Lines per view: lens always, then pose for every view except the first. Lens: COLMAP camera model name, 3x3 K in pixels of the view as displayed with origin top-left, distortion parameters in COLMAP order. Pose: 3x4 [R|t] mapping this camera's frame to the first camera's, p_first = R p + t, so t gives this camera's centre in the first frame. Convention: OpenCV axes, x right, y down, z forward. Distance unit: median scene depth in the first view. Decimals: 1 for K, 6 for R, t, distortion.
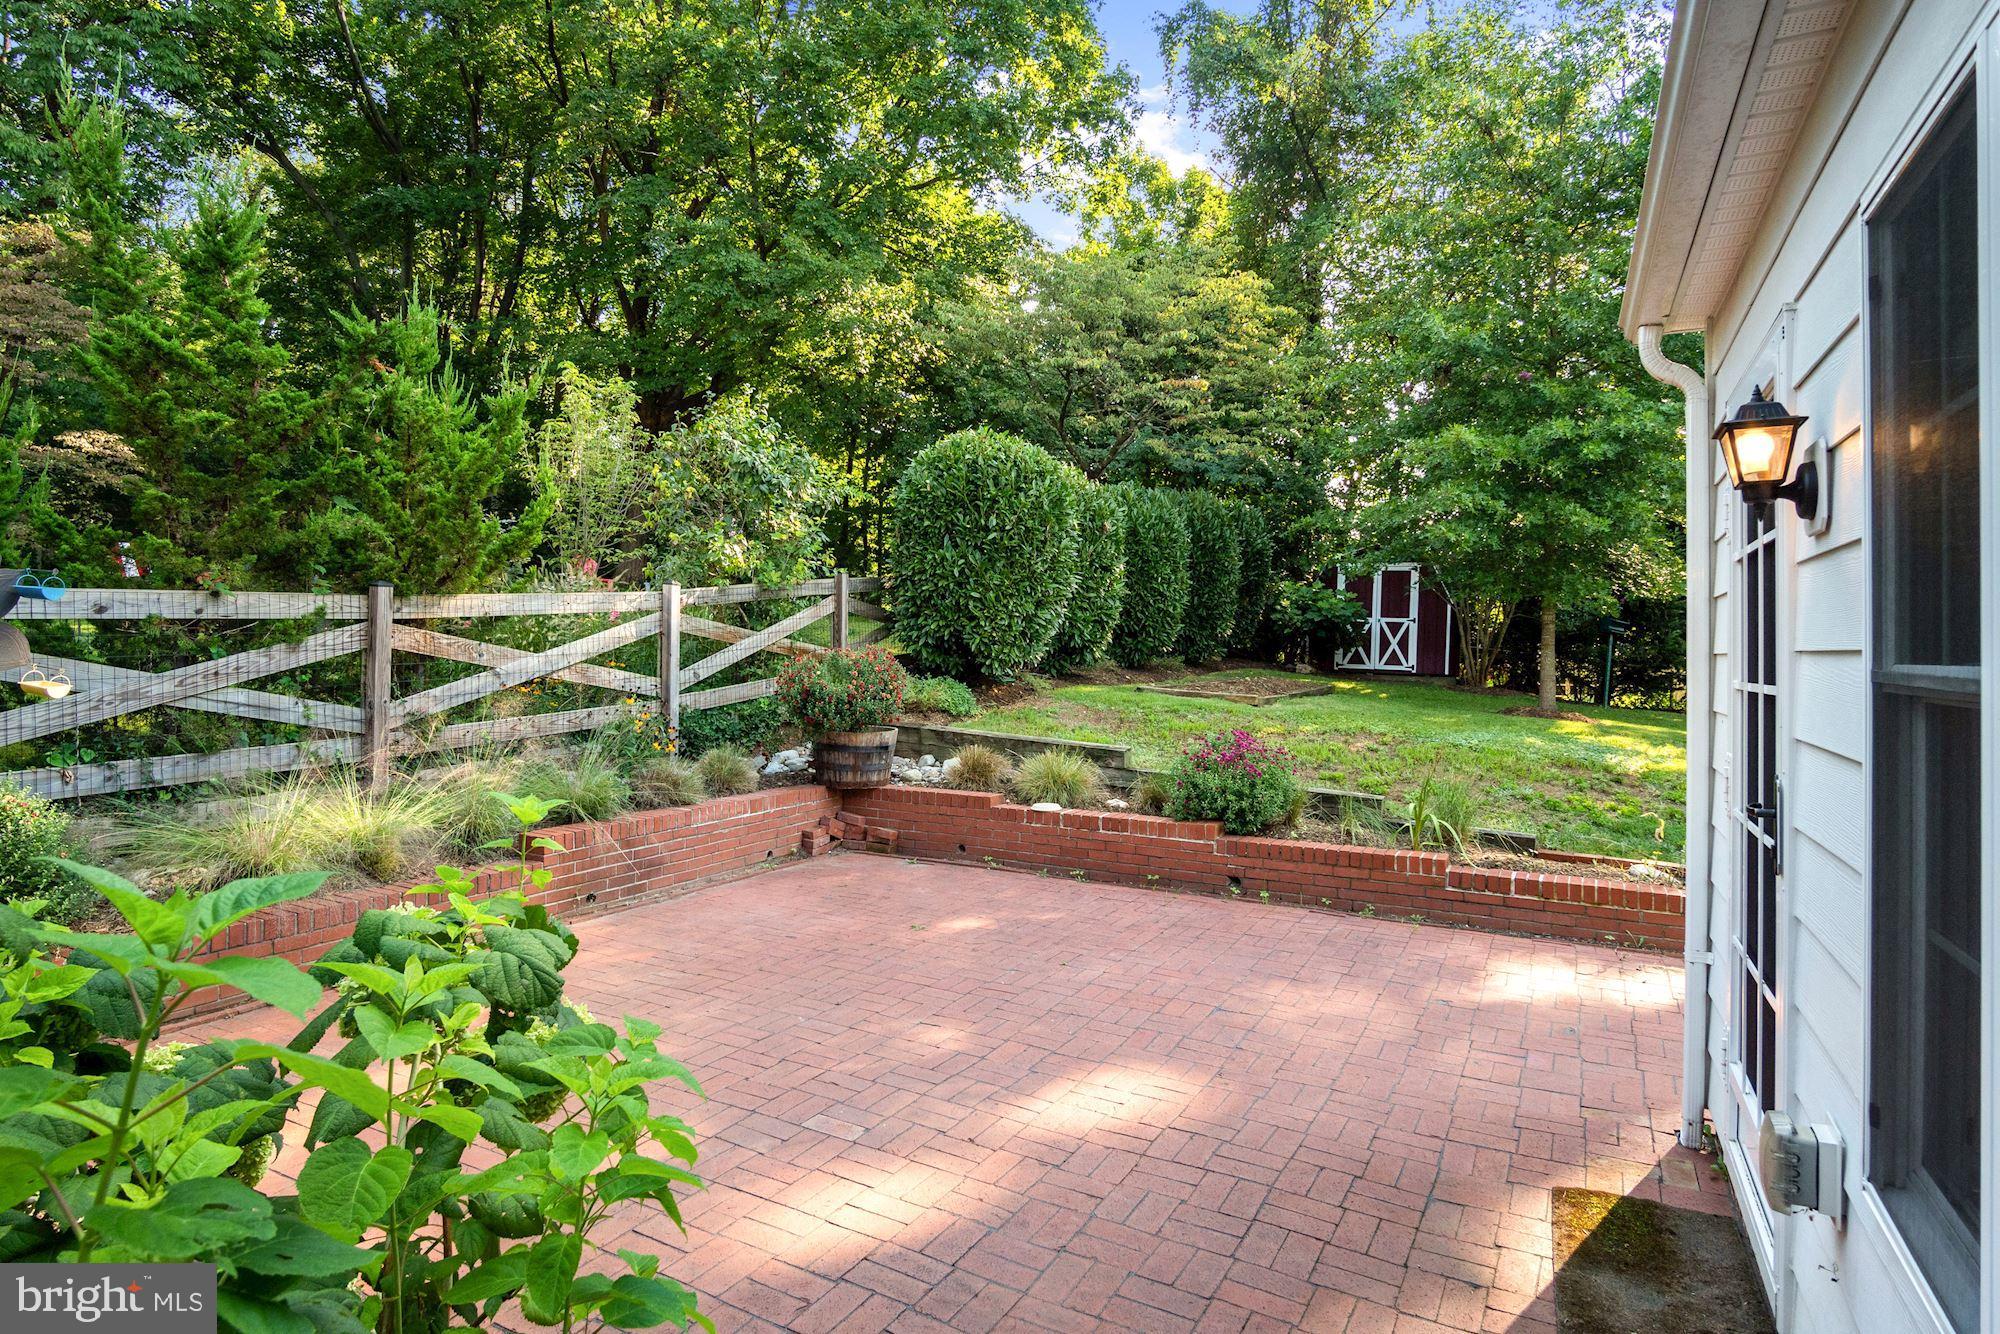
lens RADIAL K [[1080.8, 0, 1008.0], [0, 1080.8, 650.0], [0, 0, 1]] dist [-0.032739, 0.001181]
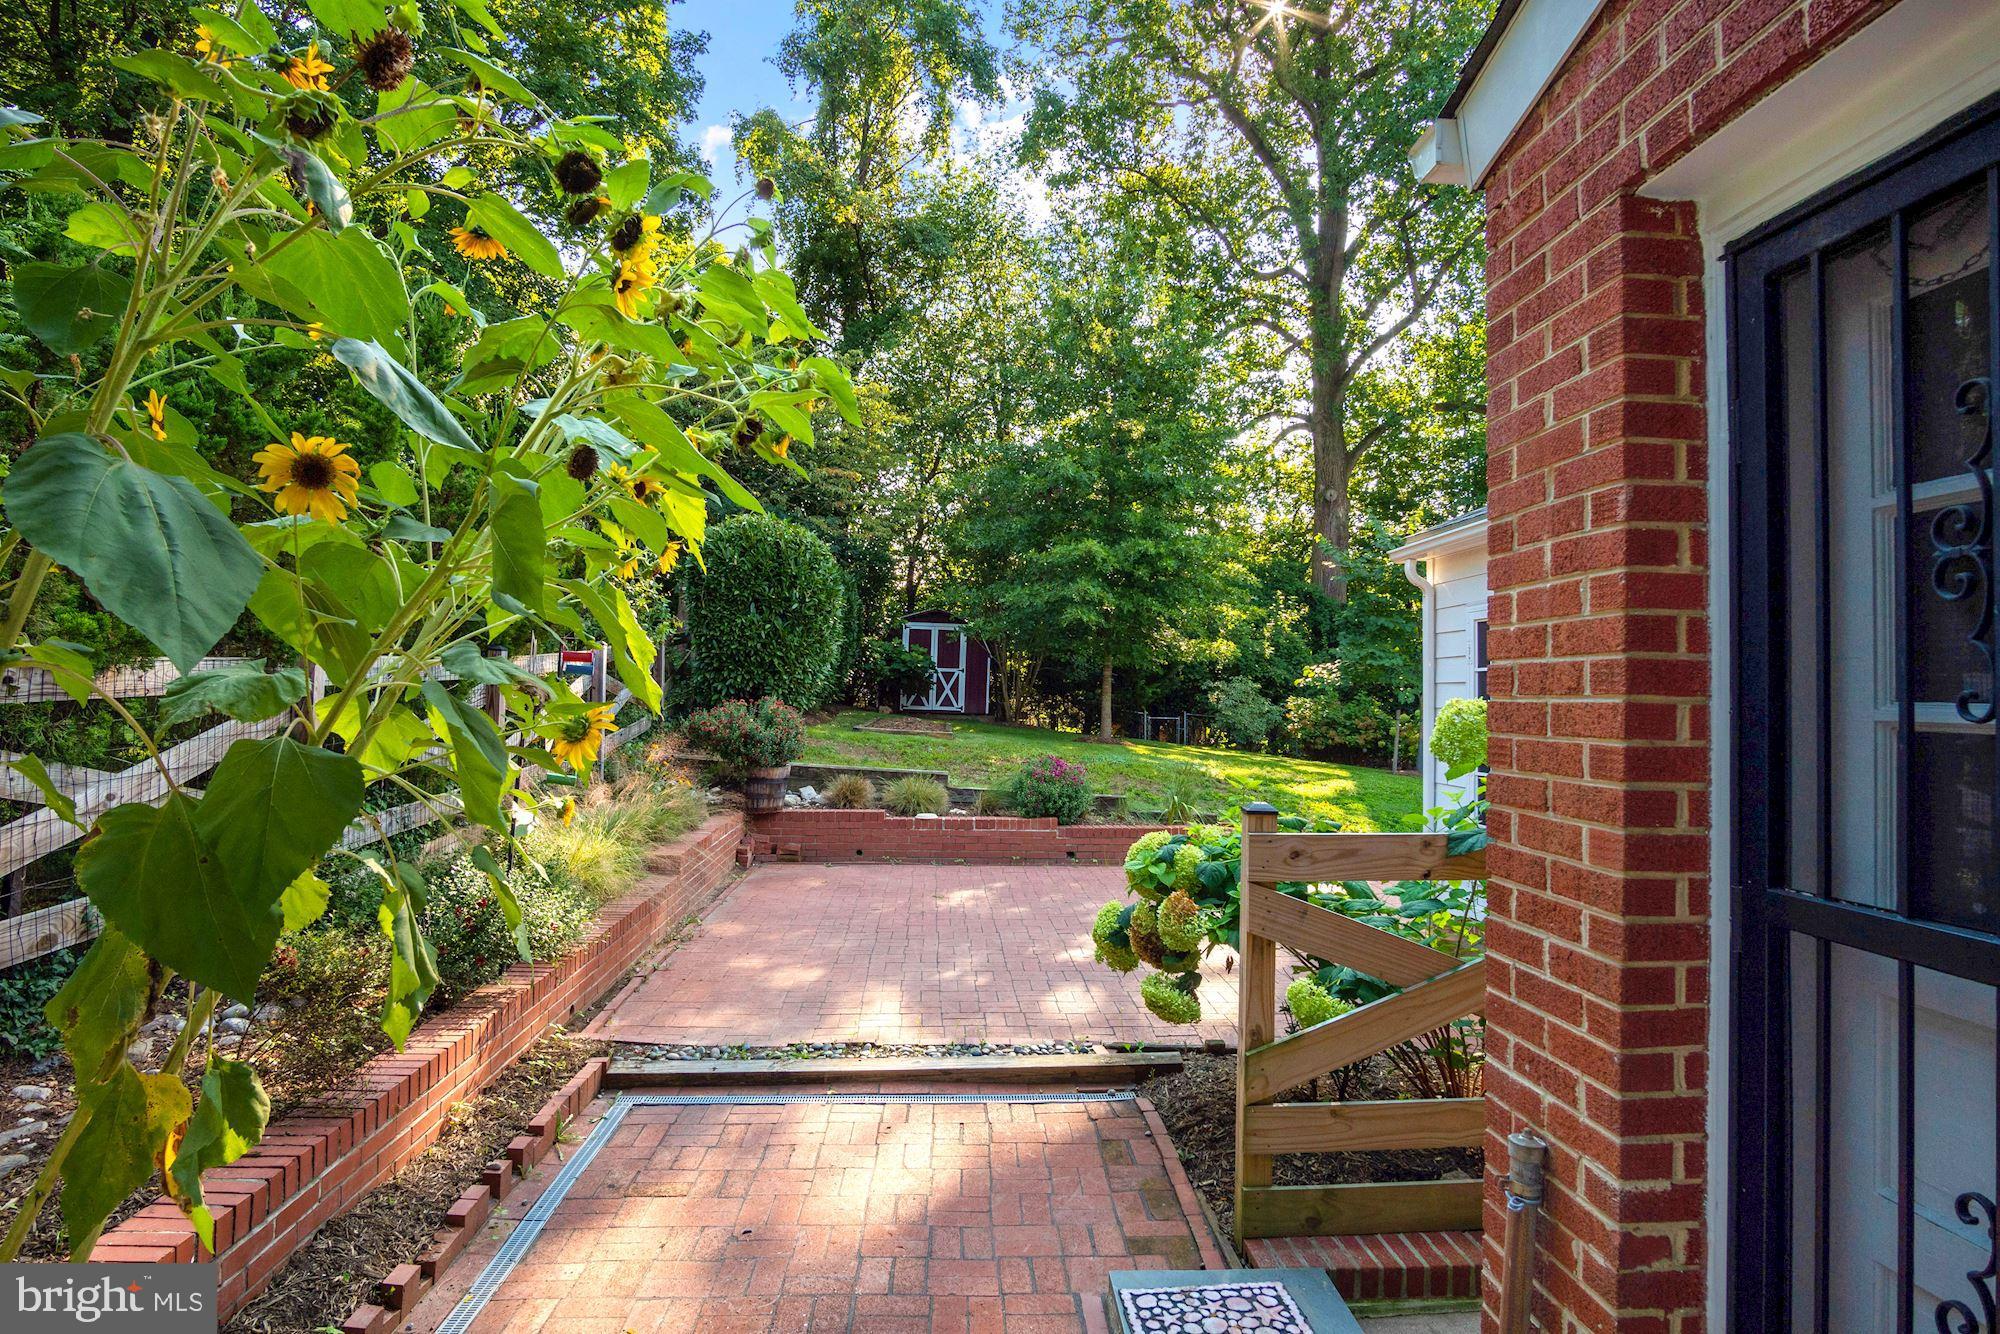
lens RADIAL K [[1077.8, 0, 1001.1], [0, 1077.8, 674.3], [0, 0, 1]] dist [-0.025271, 0.001661]
pose [[0.851387, 0.008359, 0.524472, -0.411395], [-0.001384, 0.999905, -0.013690, -0.010674], [-0.524536, 0.010929, 0.851318, -0.144758]]
